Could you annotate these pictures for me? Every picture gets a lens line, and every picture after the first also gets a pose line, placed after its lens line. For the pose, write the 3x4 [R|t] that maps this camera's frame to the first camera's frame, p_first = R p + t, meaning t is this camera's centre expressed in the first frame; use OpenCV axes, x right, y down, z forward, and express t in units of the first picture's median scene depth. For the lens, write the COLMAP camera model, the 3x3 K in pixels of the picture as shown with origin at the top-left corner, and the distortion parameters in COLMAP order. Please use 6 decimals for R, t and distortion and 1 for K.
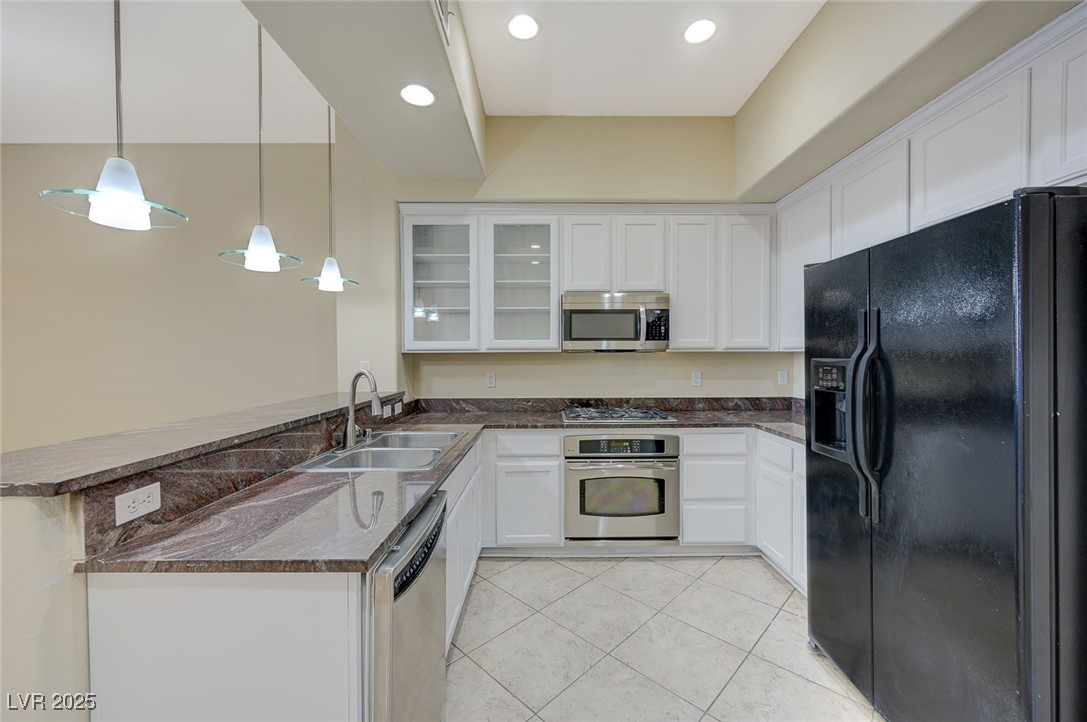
lens RADIAL K [[430.8, 0, 548.9], [0, 430.8, 360.7], [0, 0, 1]] dist [-0.000272, 0.000358]
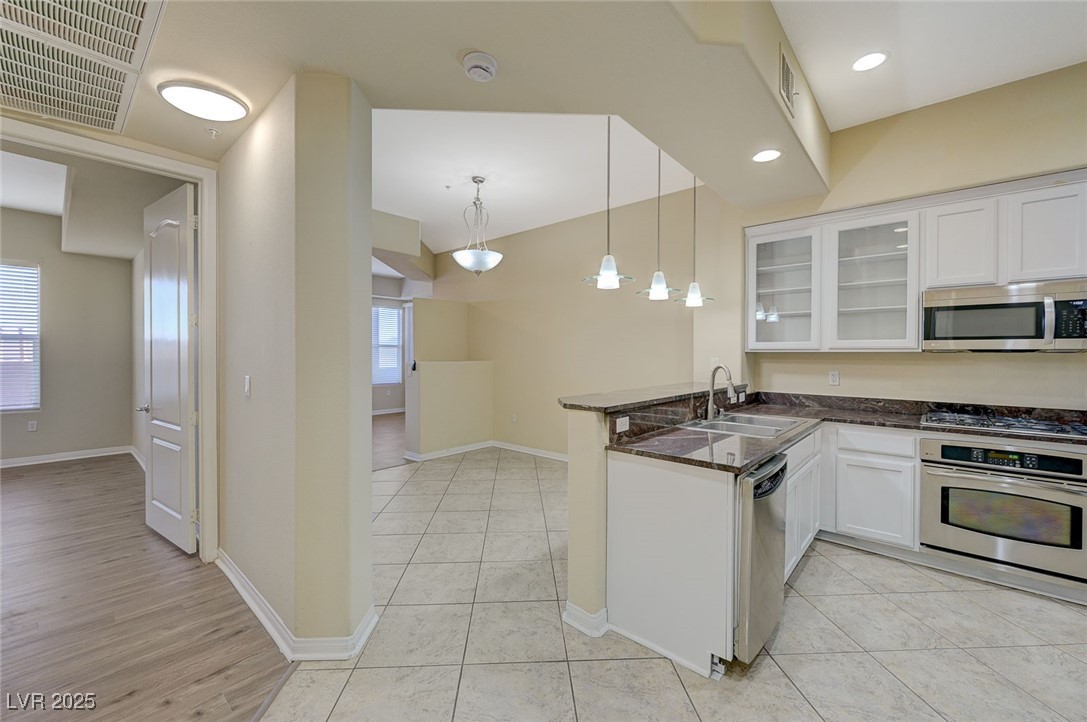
lens RADIAL K [[430.8, 0, 545.1], [0, 430.8, 355.9], [0, 0, 1]] dist [-0.000272, 0.000358]
pose [[0.739772, 0.011016, -0.672767, 0.061425], [-0.015620, 0.999878, -0.000803, 0.002704], [0.672676, 0.011103, 0.739854, -0.298178]]
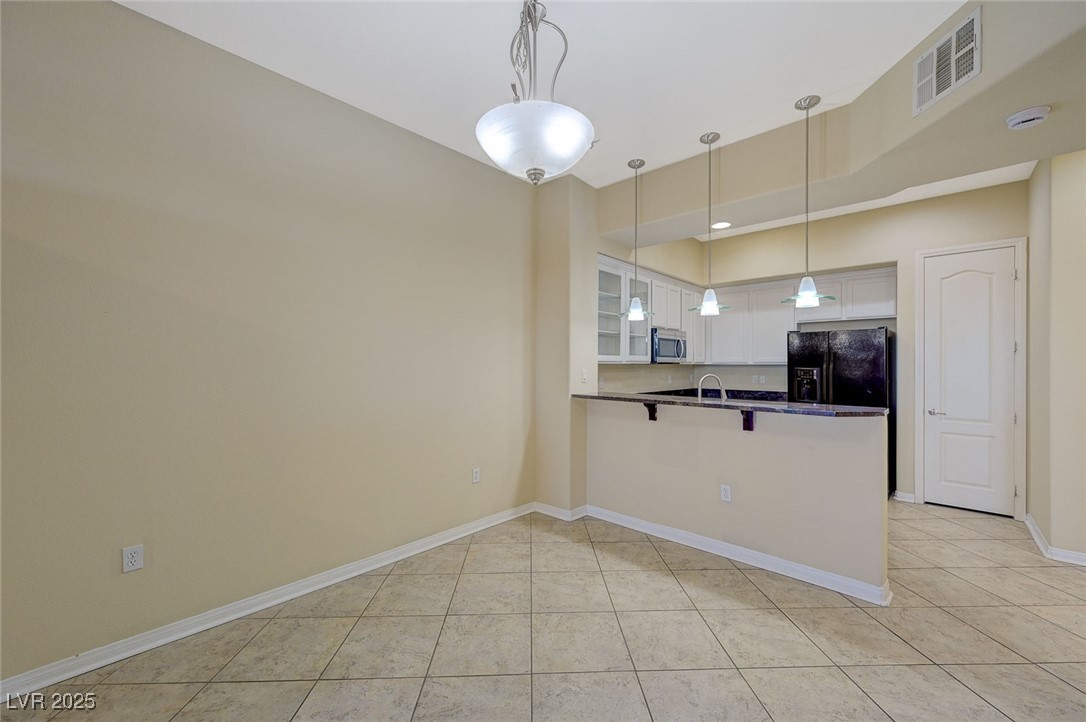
lens RADIAL K [[430.4, 0, 542.0], [0, 430.4, 361.5], [0, 0, 1]] dist [-0.000272, 0.000358]
pose [[0.693985, 0.012061, 0.719889, -1.559381], [0.003446, 0.999793, -0.020072, 0.002895], [-0.719981, 0.016410, 0.693799, 0.201630]]
